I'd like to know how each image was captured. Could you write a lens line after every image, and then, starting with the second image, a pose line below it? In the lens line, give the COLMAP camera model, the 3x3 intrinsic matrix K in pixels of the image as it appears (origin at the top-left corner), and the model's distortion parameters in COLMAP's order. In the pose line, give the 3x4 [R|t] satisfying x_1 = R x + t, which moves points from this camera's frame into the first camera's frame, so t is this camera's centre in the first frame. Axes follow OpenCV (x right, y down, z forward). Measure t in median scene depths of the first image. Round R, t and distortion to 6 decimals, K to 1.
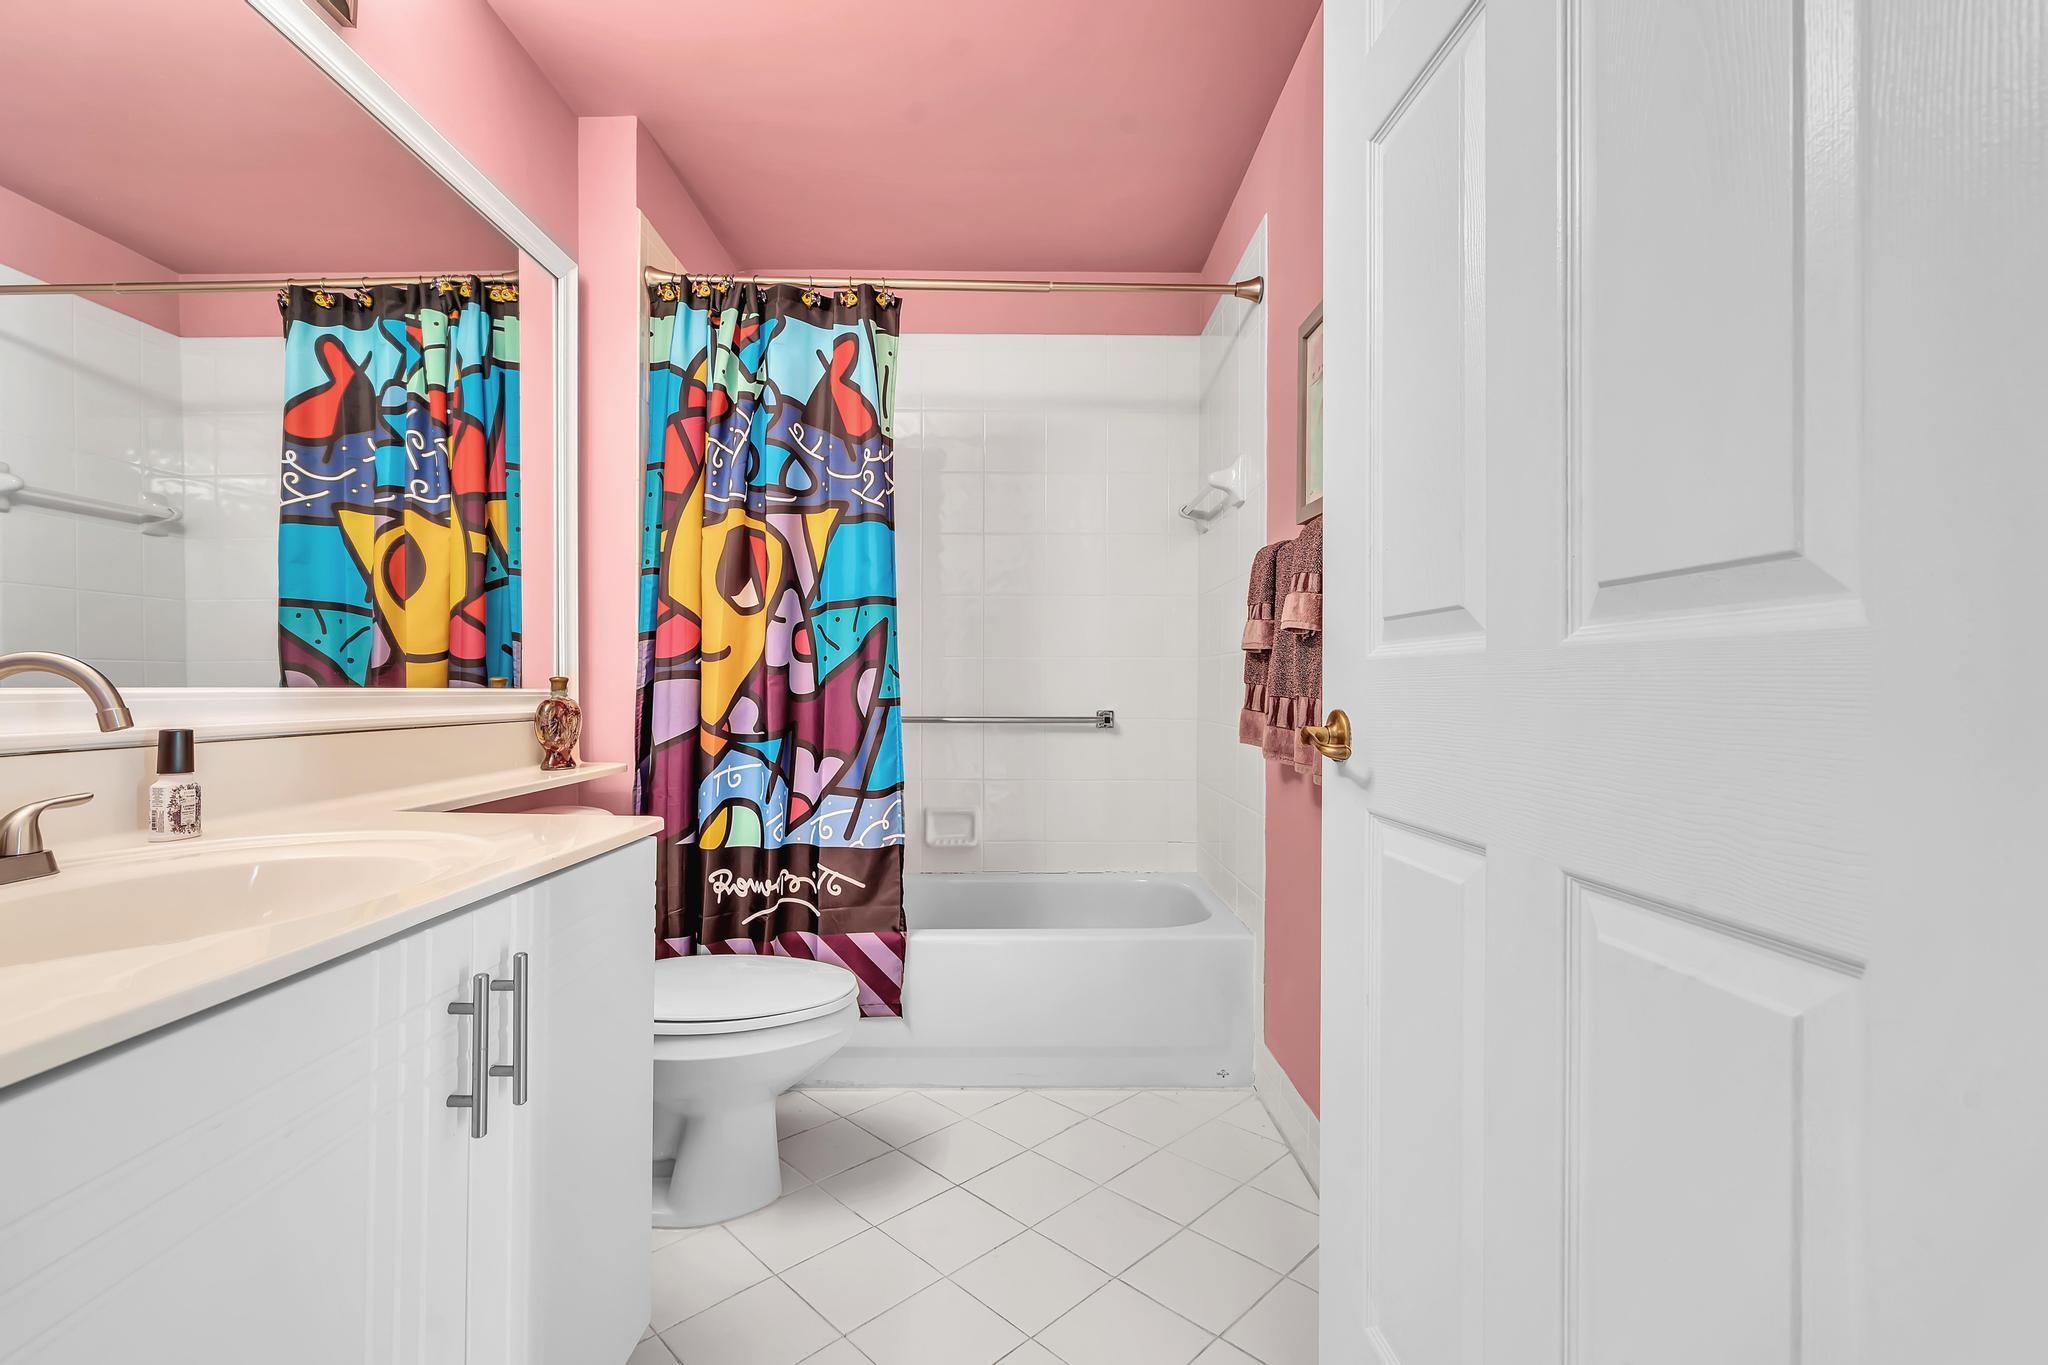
lens RADIAL K [[922.7, 0, 1027.3], [0, 922.7, 680.3], [0, 0, 1]] dist [-0.001834, 0.001185]
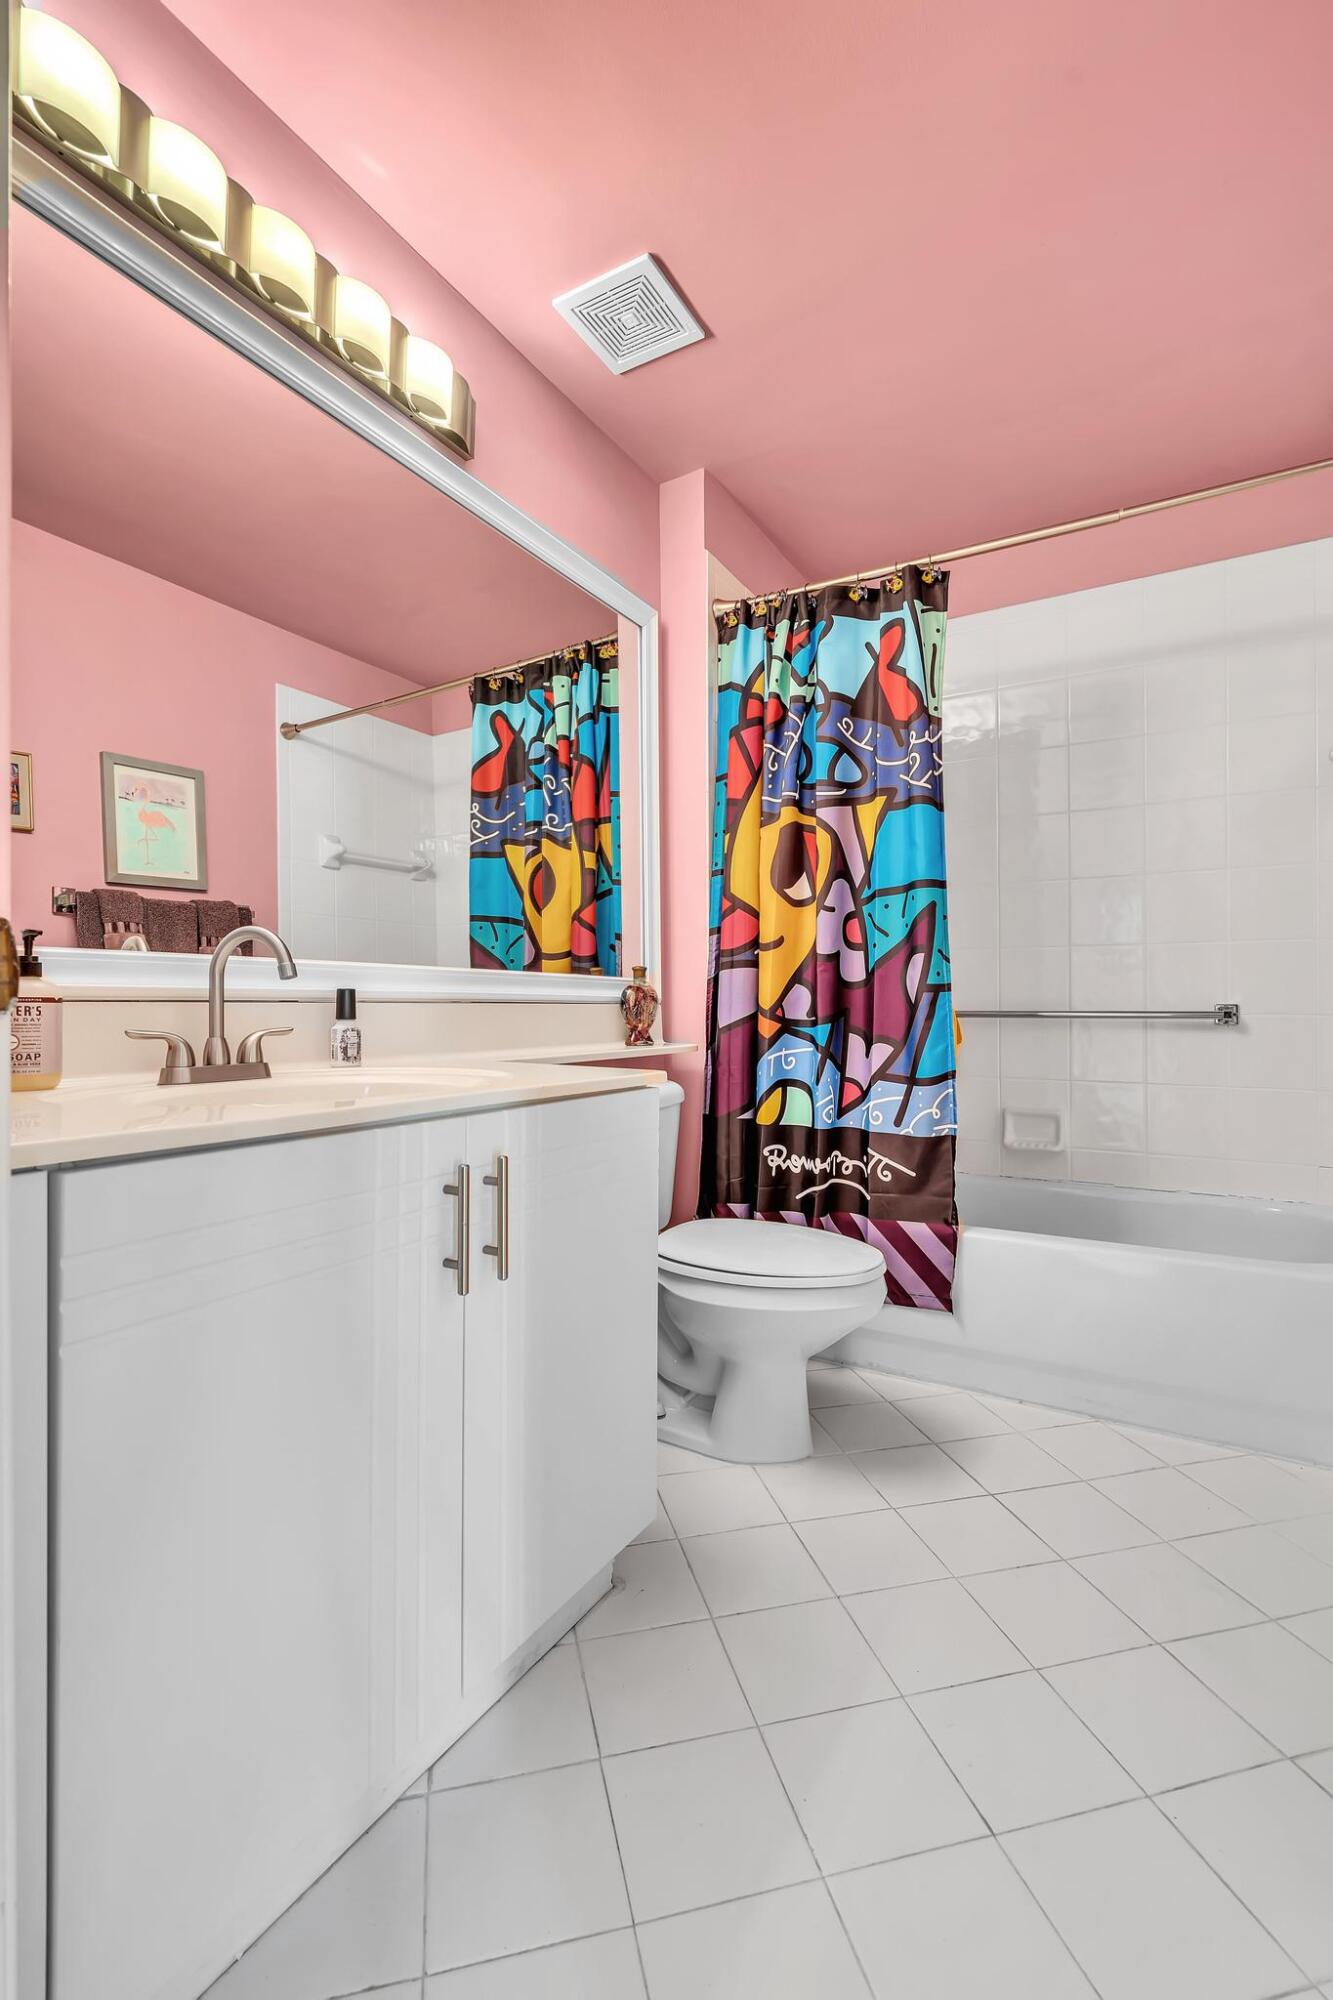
lens RADIAL K [[901.3, 0, 666.5], [0, 901.3, 1000.0], [0, 0, 1]] dist [-0.003025, -0.000265]
pose [[0.854889, -0.007517, -0.518757, 0.099562], [0.006947, 0.999971, -0.003040, 0.037947], [0.518765, -0.001005, 0.854916, 0.039030]]
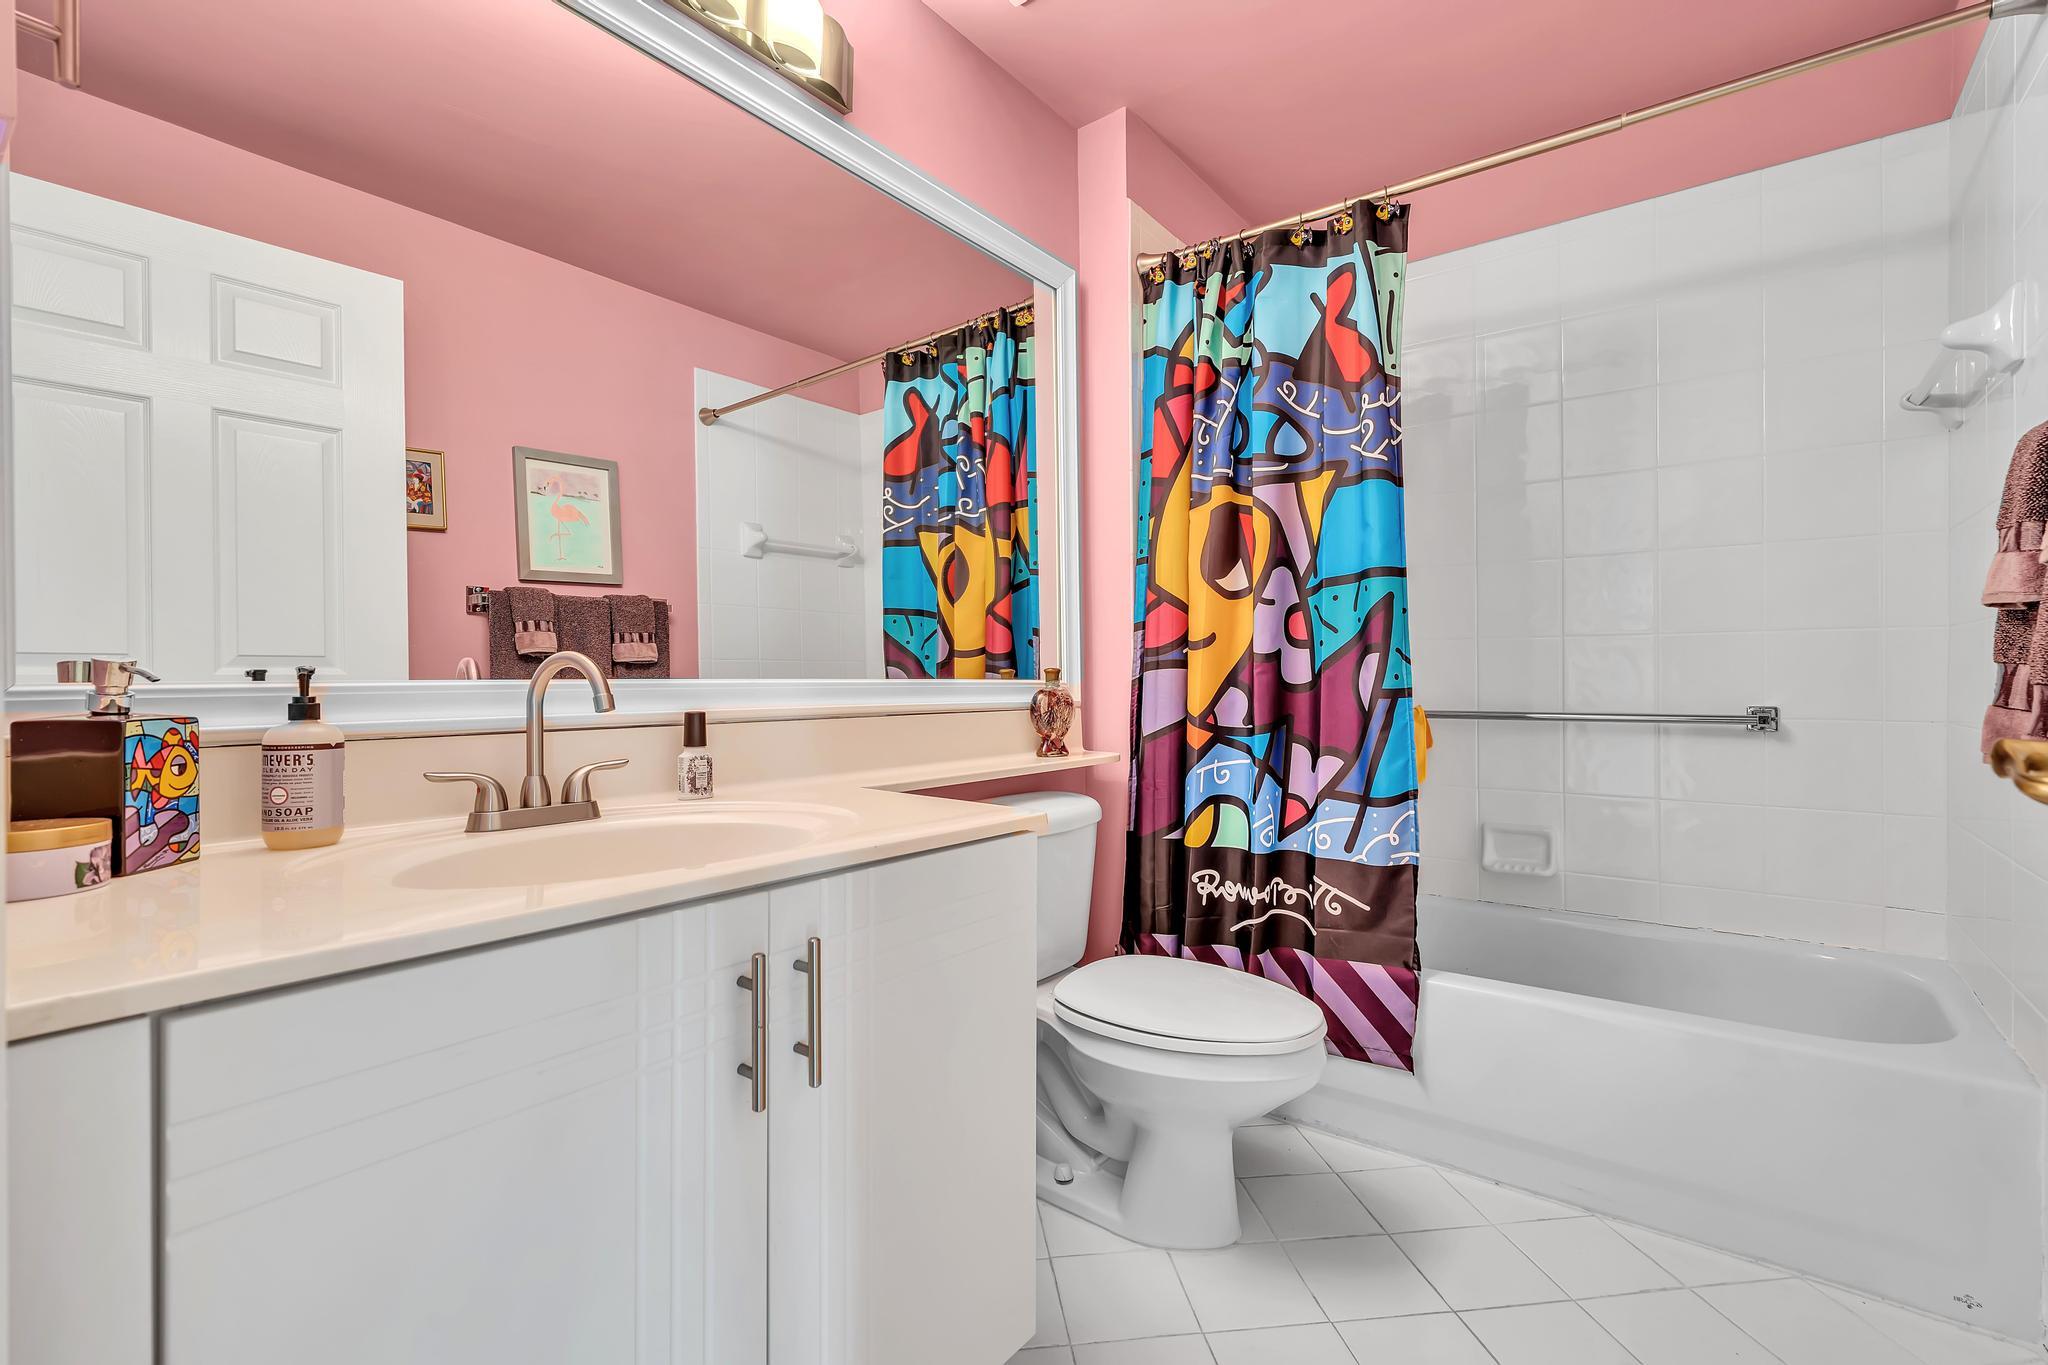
lens RADIAL K [[922.7, 0, 1027.3], [0, 922.7, 680.3], [0, 0, 1]] dist [-0.001834, 0.001185]
pose [[0.787928, -0.006373, -0.615735, 0.102605], [0.011384, 0.999926, 0.004218, 0.004845], [0.615663, -0.010333, 0.787942, 0.138852]]
